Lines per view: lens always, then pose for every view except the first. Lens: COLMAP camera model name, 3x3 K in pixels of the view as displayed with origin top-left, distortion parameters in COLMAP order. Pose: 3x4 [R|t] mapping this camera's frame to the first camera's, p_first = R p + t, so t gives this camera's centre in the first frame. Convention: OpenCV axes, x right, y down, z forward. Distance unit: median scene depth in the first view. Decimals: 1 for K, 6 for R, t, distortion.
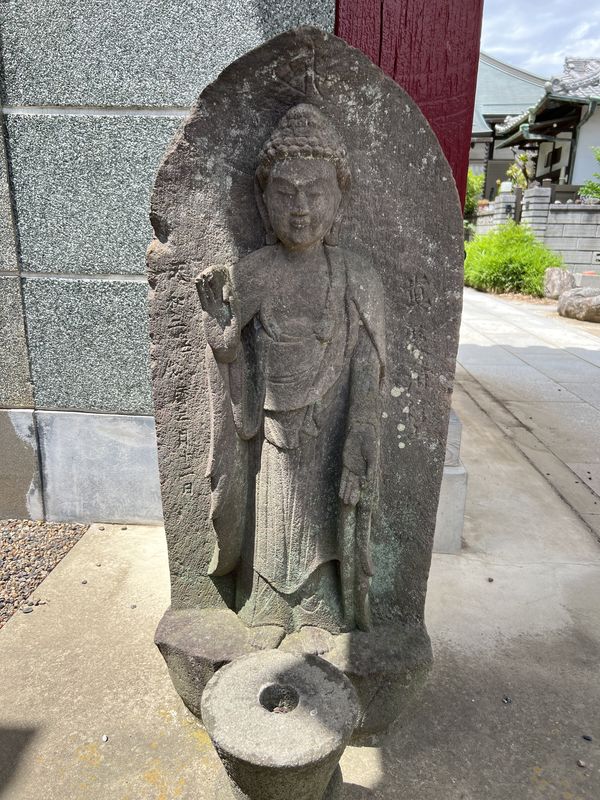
lens RADIAL K [[604.8, 0, 292.7], [0, 604.8, 408.1], [0, 0, 1]] dist [0.039168, -0.046863]
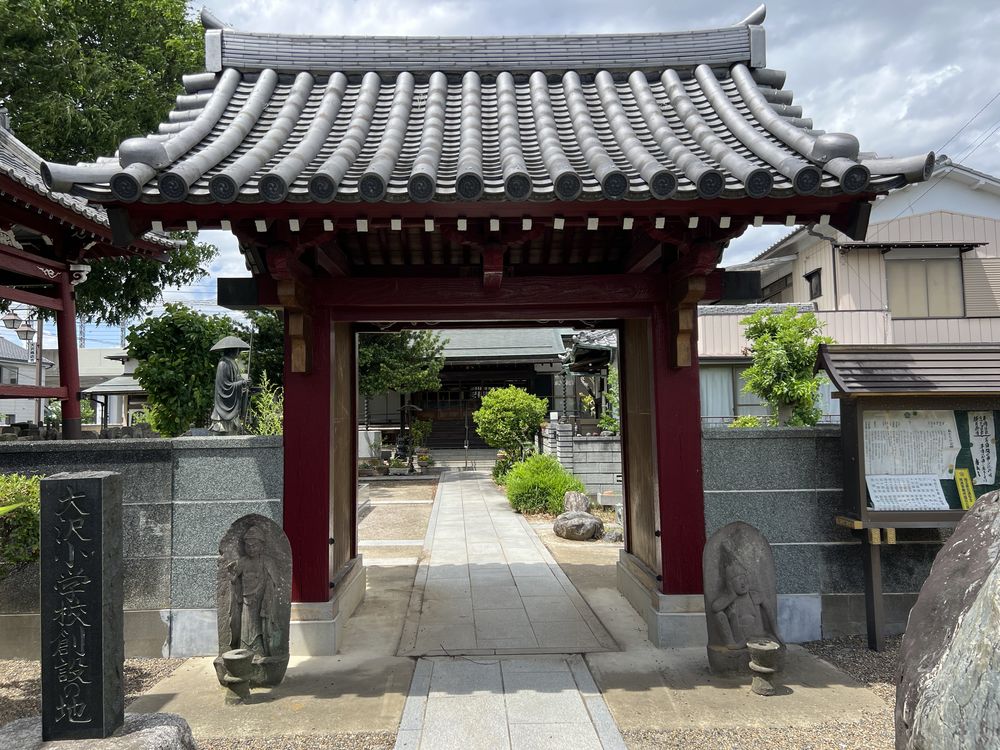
lens RADIAL K [[756.0, 0, 491.7], [0, 756.0, 363.3], [0, 0, 1]] dist [0.039168, -0.046863]
pose [[0.994541, -0.030258, 0.099864, 0.617680], [0.063349, 0.935568, -0.347418, 0.227651], [-0.082917, 0.351847, 0.932378, -2.409466]]
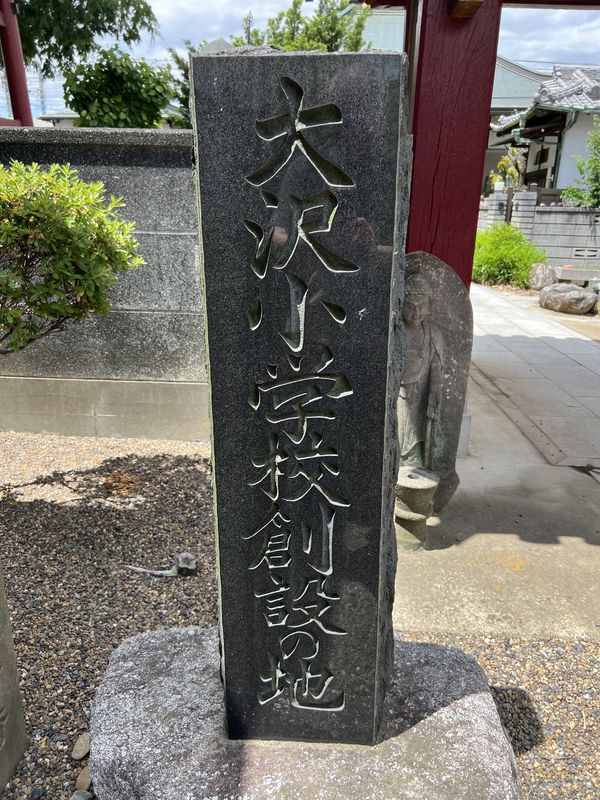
lens RADIAL K [[604.8, 0, 298.4], [0, 604.8, 400.4], [0, 0, 1]] dist [0.039168, -0.046863]
pose [[0.999832, -0.002255, 0.018199, -0.274946], [0.001738, 0.999595, 0.028390, 0.000758], [-0.018256, -0.028353, 0.999431, -0.852920]]
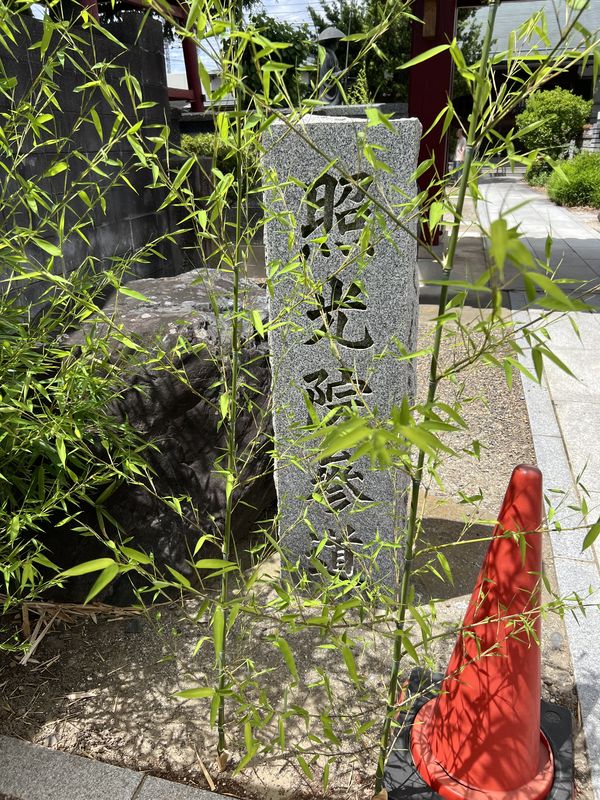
lens RADIAL K [[604.8, 0, 295.8], [0, 604.8, 405.9], [0, 0, 1]] dist [0.039168, -0.046863]
pose [[0.977521, 0.040987, -0.206816, 0.195532], [-0.015728, 0.992365, 0.122326, 0.478806], [0.210251, -0.116323, 0.970703, -2.470970]]
